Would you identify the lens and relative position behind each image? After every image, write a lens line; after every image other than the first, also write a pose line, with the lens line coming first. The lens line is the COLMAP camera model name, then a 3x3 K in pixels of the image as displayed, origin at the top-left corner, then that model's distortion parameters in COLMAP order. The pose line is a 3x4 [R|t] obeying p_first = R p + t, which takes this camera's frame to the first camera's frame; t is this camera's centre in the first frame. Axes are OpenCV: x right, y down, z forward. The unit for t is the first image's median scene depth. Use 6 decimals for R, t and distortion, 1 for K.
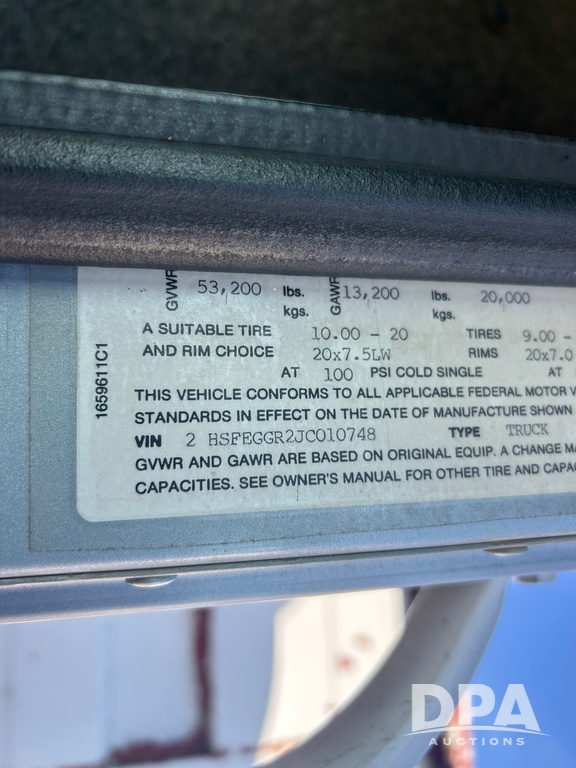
lens RADIAL K [[584.9, 0, 288.3], [0, 584.9, 380.9], [0, 0, 1]] dist [-0.009374, -0.089822]
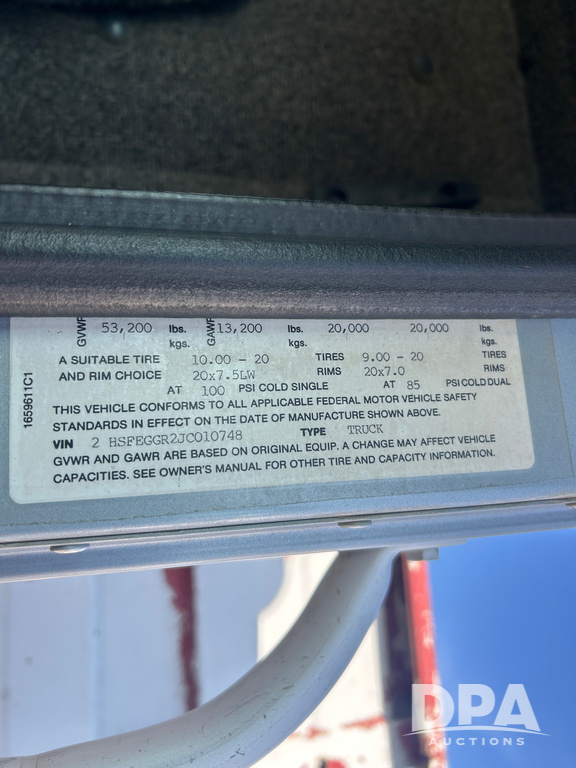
lens RADIAL K [[584.9, 0, 314.2], [0, 584.9, 378.6], [0, 0, 1]] dist [-0.009374, -0.089822]
pose [[0.999451, -0.025002, 0.021722, 0.295372], [0.025559, 0.999342, -0.025737, 0.001430], [-0.021064, 0.026278, 0.999433, -0.337172]]
